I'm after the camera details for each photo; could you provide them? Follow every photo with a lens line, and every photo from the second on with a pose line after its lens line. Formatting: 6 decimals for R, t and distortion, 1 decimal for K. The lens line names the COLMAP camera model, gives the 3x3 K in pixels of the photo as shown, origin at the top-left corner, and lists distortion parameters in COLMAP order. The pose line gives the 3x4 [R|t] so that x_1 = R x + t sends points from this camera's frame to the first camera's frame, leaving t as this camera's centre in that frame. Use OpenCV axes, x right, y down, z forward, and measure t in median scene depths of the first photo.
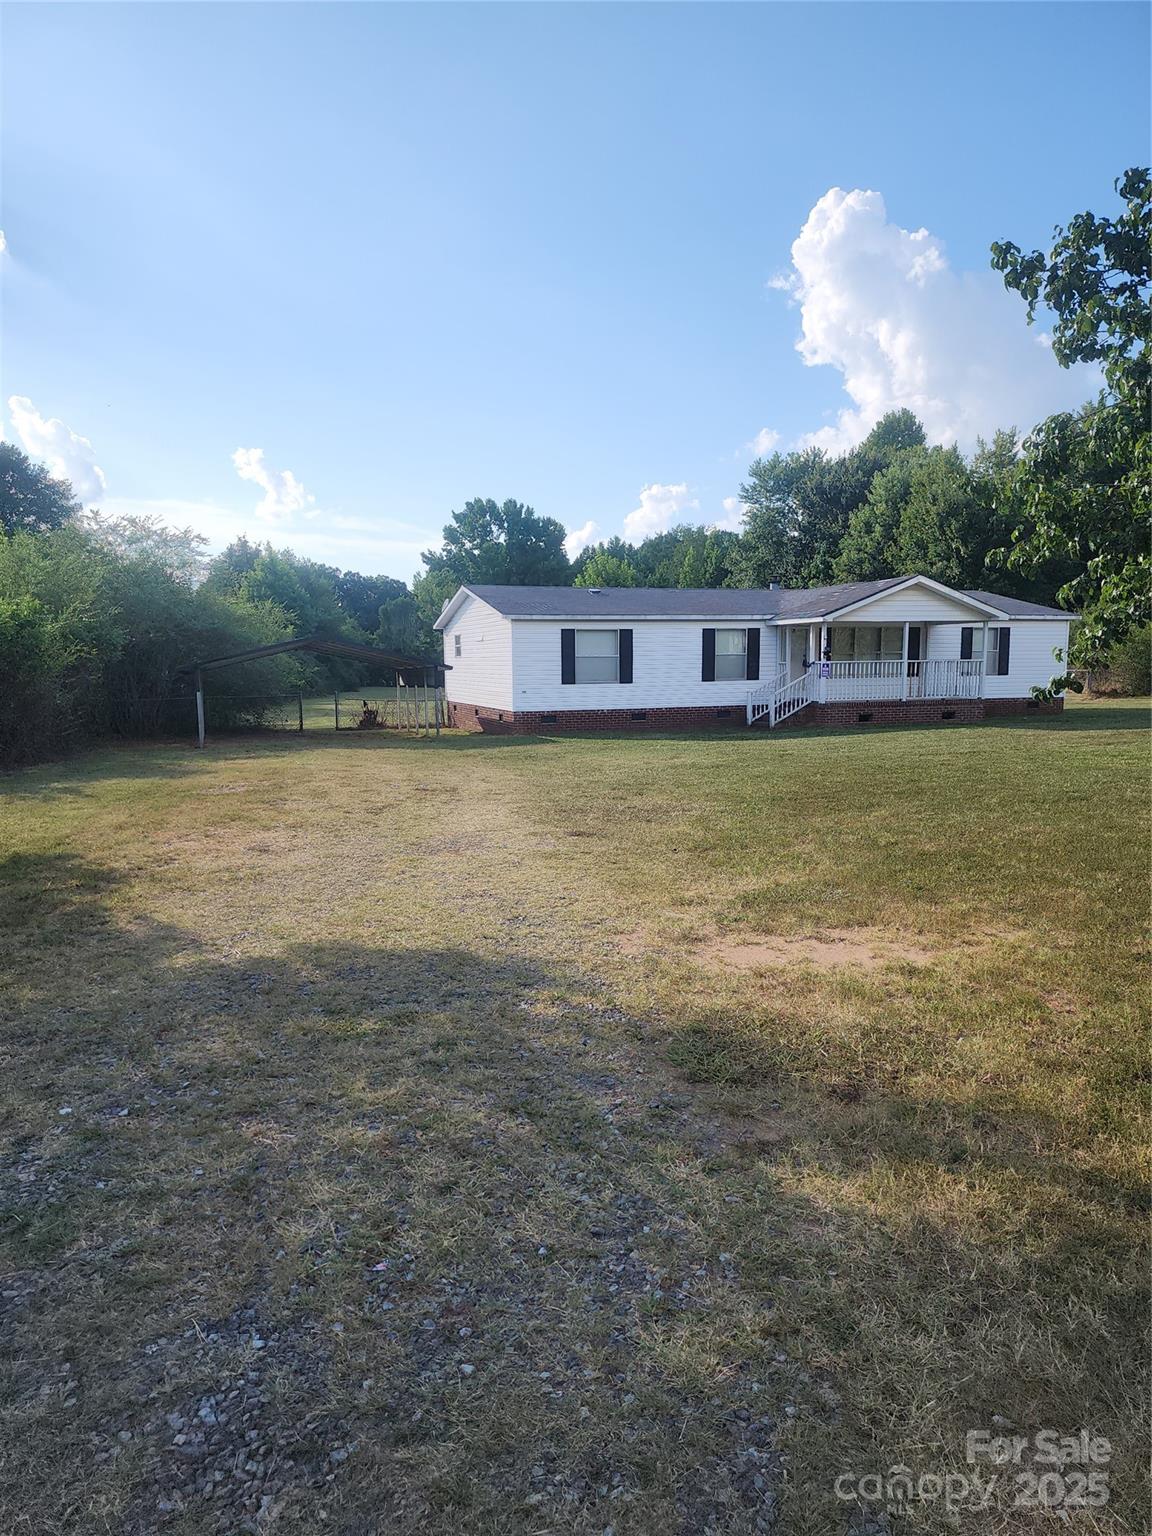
lens RADIAL K [[1046.1, 0, 574.1], [0, 1046.1, 774.1], [0, 0, 1]] dist [0.066675, -0.051493]
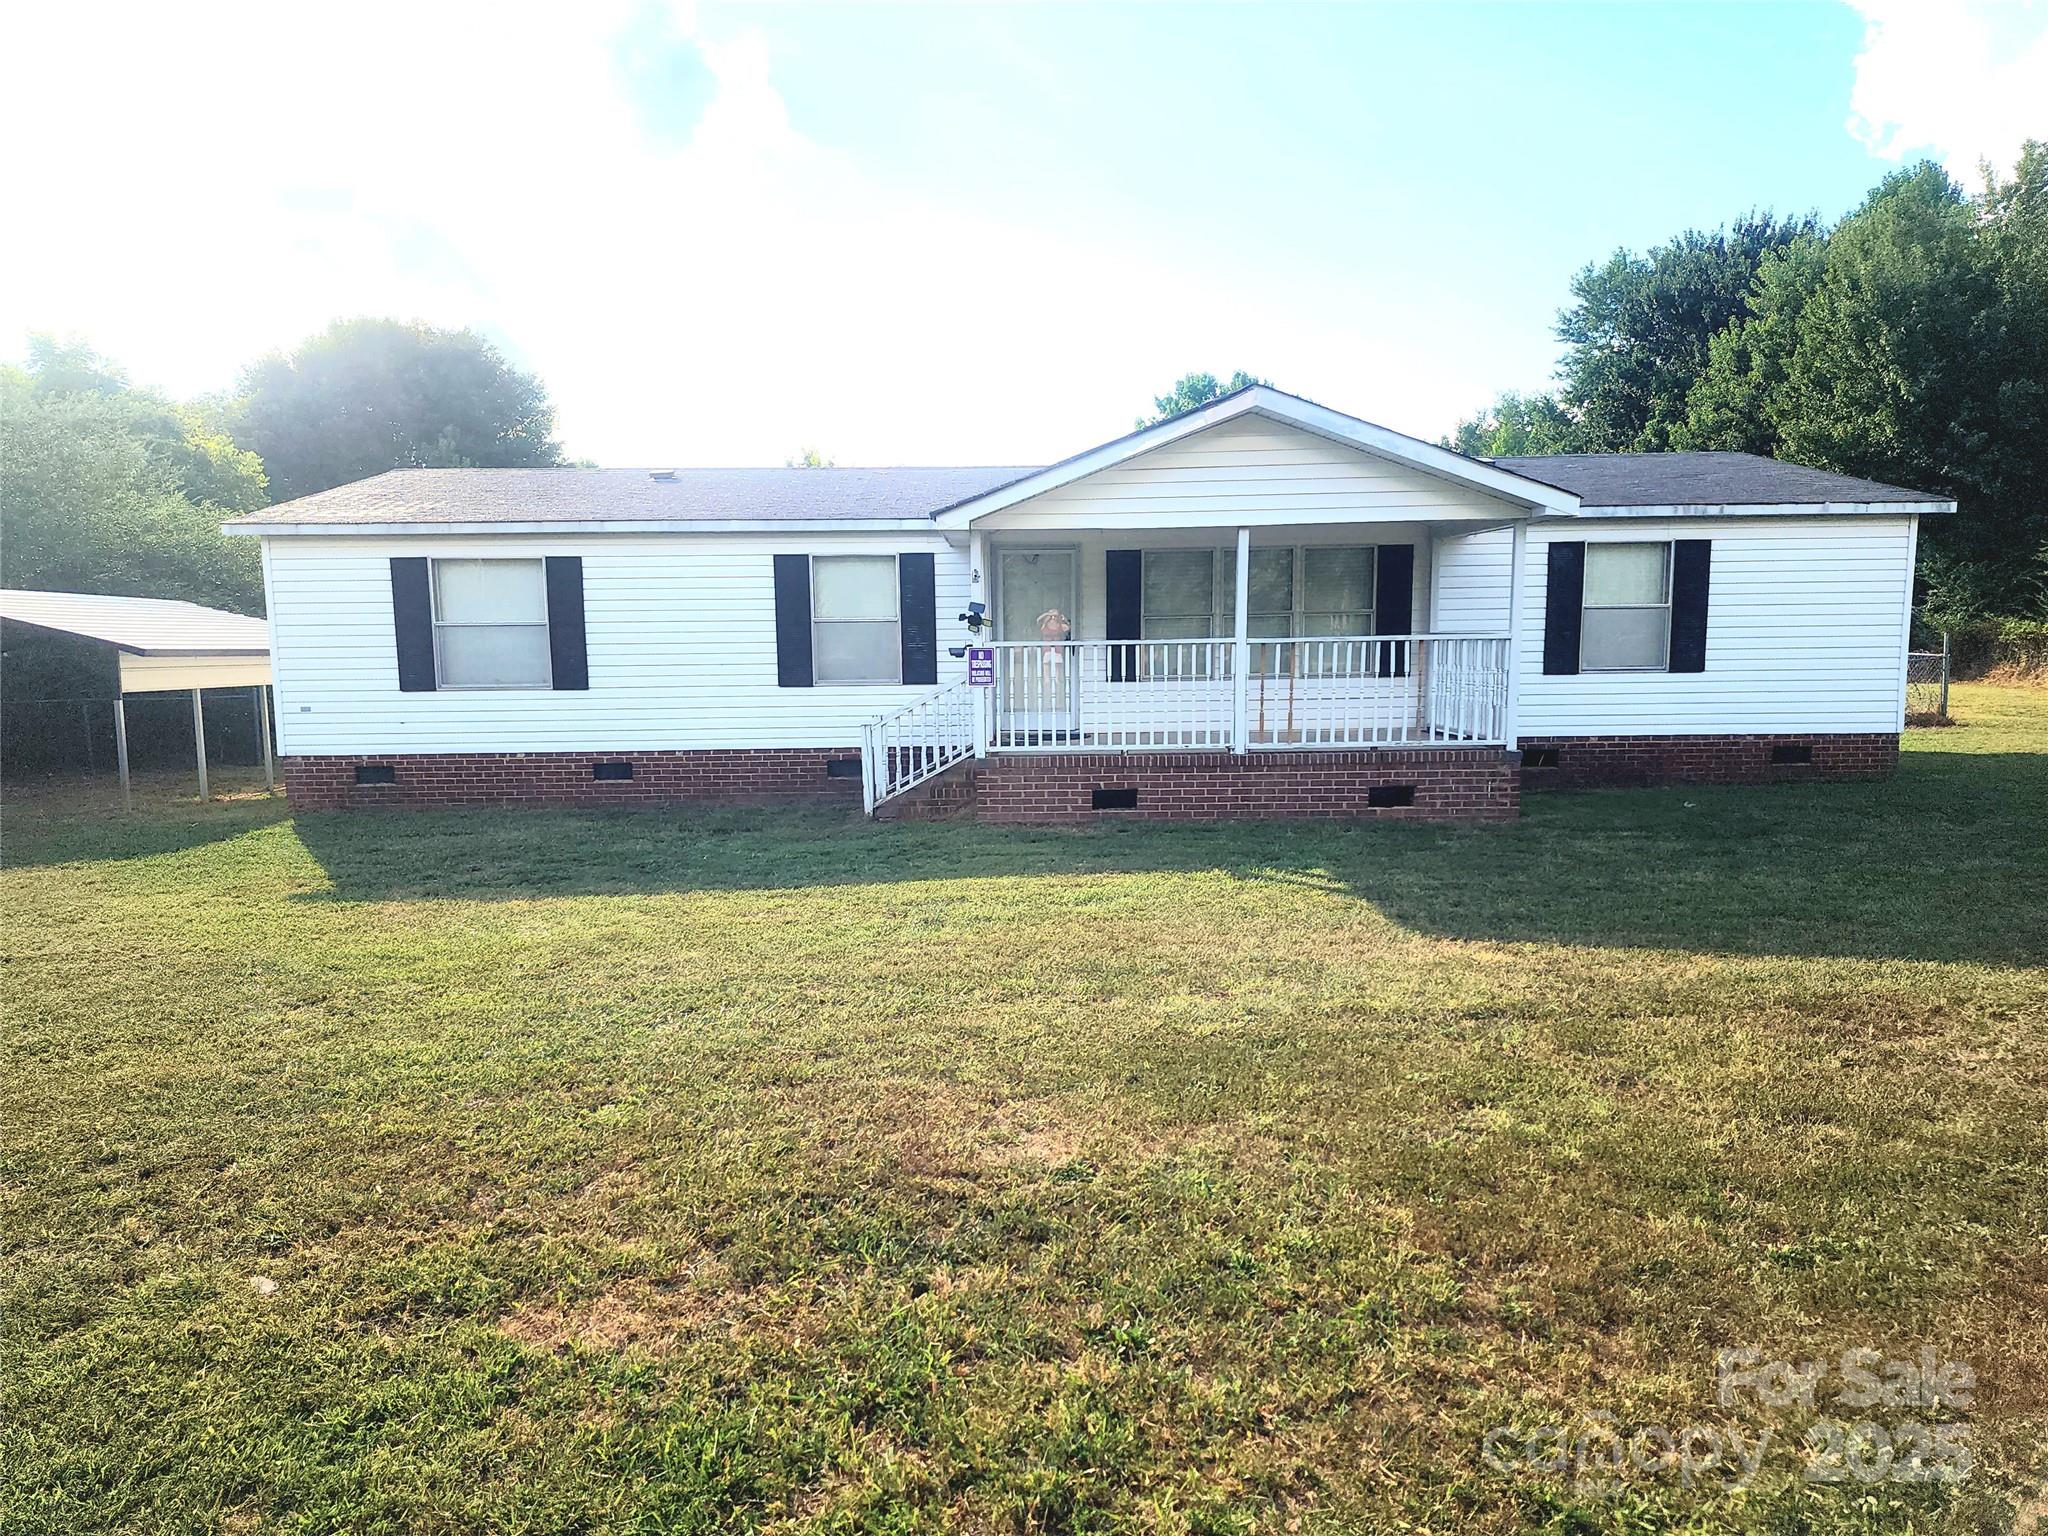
lens RADIAL K [[1394.8, 0, 1011.8], [0, 1394.8, 770.8], [0, 0, 1]] dist [0.066675, -0.051493]
pose [[0.949730, 0.030990, -0.311531, 0.570005], [-0.029694, 0.999519, 0.008906, -0.097358], [0.311658, 0.000793, 0.950194, 0.791795]]
